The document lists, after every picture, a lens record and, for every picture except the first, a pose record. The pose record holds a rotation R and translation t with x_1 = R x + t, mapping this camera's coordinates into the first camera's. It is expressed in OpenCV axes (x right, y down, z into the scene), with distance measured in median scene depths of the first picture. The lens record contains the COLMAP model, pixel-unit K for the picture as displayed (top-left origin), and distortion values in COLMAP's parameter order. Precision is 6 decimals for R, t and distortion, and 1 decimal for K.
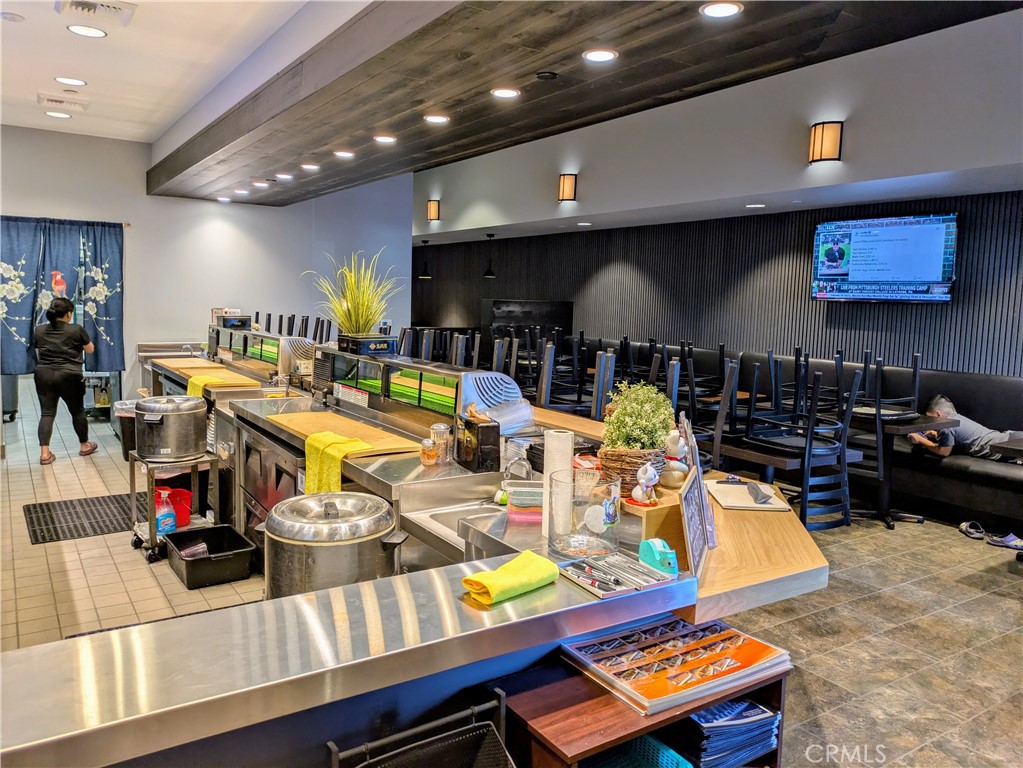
lens RADIAL K [[771.5, 0, 510.5], [0, 771.5, 379.8], [0, 0, 1]] dist [0.050574, -0.005695]
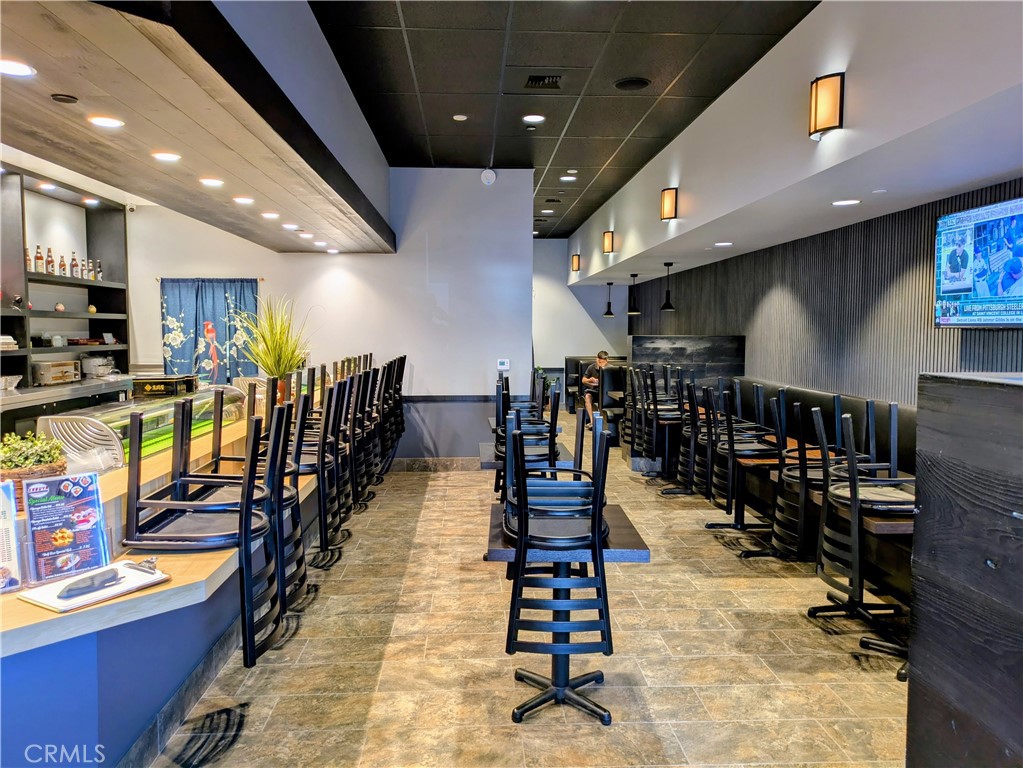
lens RADIAL K [[771.5, 0, 511.2], [0, 771.5, 383.1], [0, 0, 1]] dist [0.050574, -0.005695]
pose [[0.864000, 0.009174, -0.503408, 0.417589], [-0.031588, 0.998852, -0.036013, -0.015843], [0.502500, 0.047017, 0.863298, 0.209070]]
